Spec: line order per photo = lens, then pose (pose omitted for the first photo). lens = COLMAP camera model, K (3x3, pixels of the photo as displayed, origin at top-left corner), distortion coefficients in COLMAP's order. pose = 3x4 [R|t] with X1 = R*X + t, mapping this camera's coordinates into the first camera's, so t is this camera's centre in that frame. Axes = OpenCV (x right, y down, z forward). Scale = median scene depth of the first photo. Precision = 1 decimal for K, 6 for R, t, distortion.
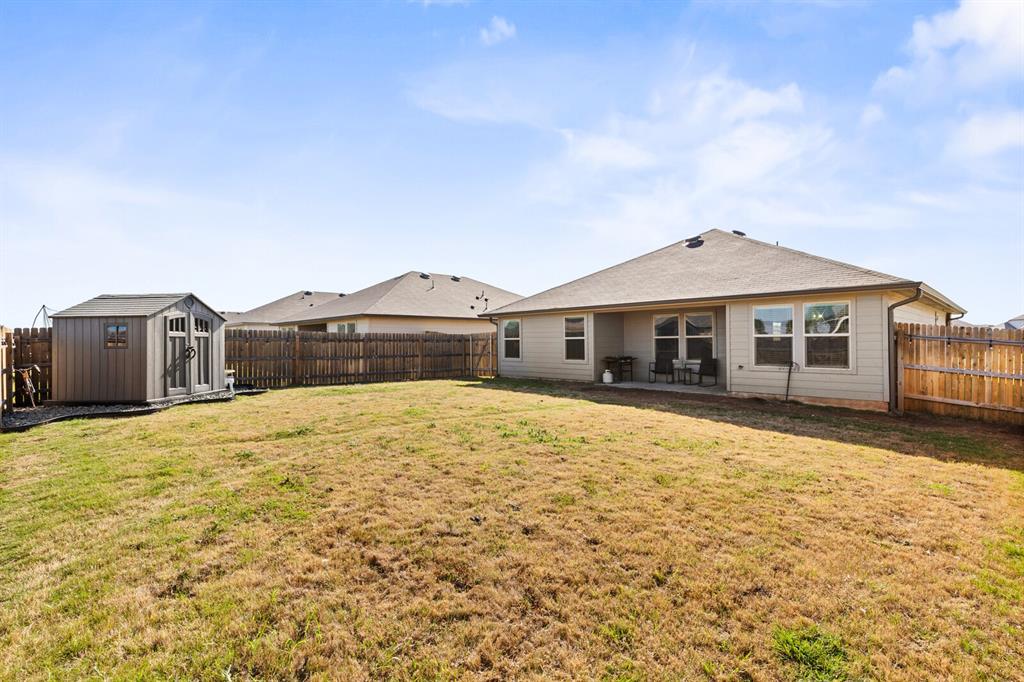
lens RADIAL K [[464.7, 0, 510.9], [0, 464.7, 338.4], [0, 0, 1]] dist [-0.000636, -0.000421]
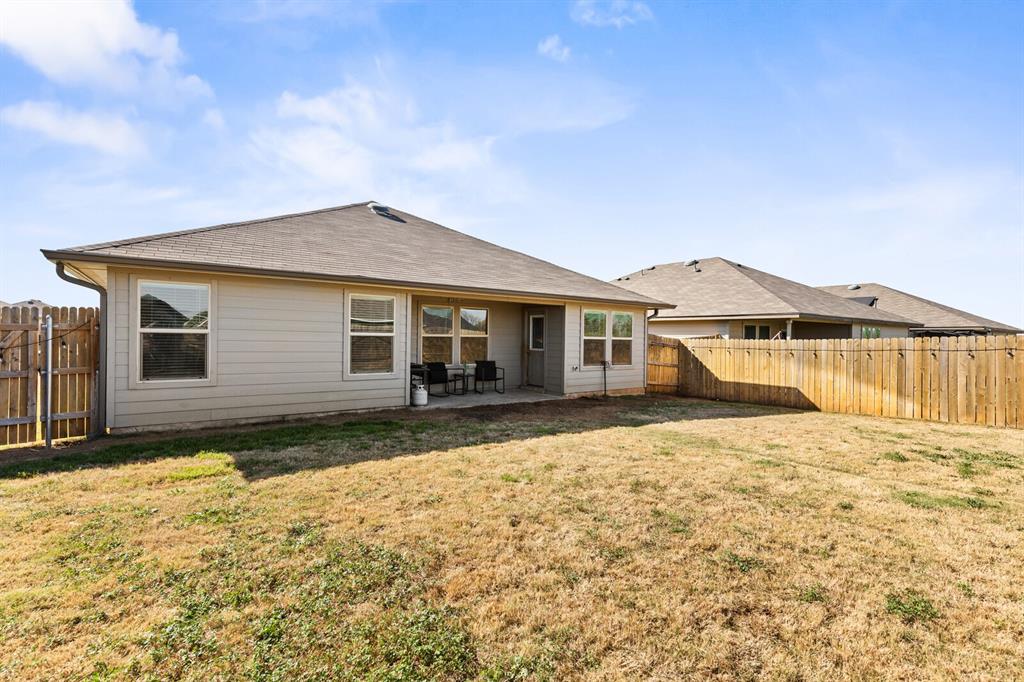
lens RADIAL K [[464.7, 0, 514.8], [0, 464.7, 342.8], [0, 0, 1]] dist [-0.000636, -0.000421]
pose [[0.133893, 0.001235, 0.990995, -0.421970], [-0.020616, 0.999786, 0.001539, 0.006003], [-0.990781, -0.020637, 0.133890, 0.800733]]
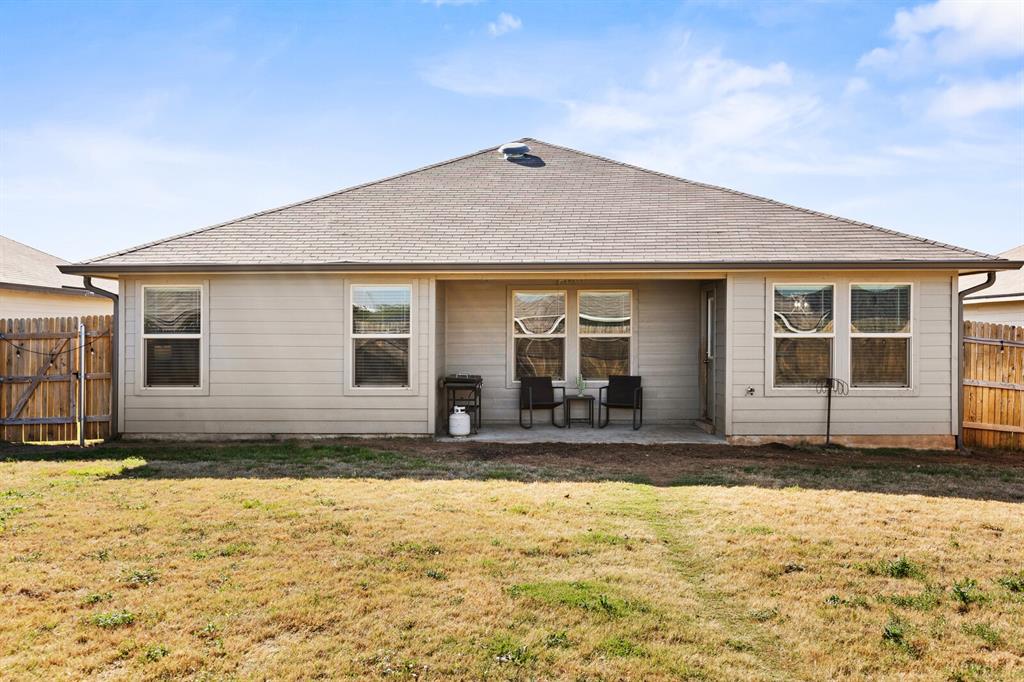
lens RADIAL K [[834.0, 0, 505.8], [0, 834.0, 342.9], [0, 0, 1]] dist [0.002278, -0.000928]
pose [[0.712091, 0.005043, 0.702069, -0.339845], [-0.008136, 0.999966, 0.001070, 0.004409], [-0.702040, -0.006474, 0.712108, 0.395389]]
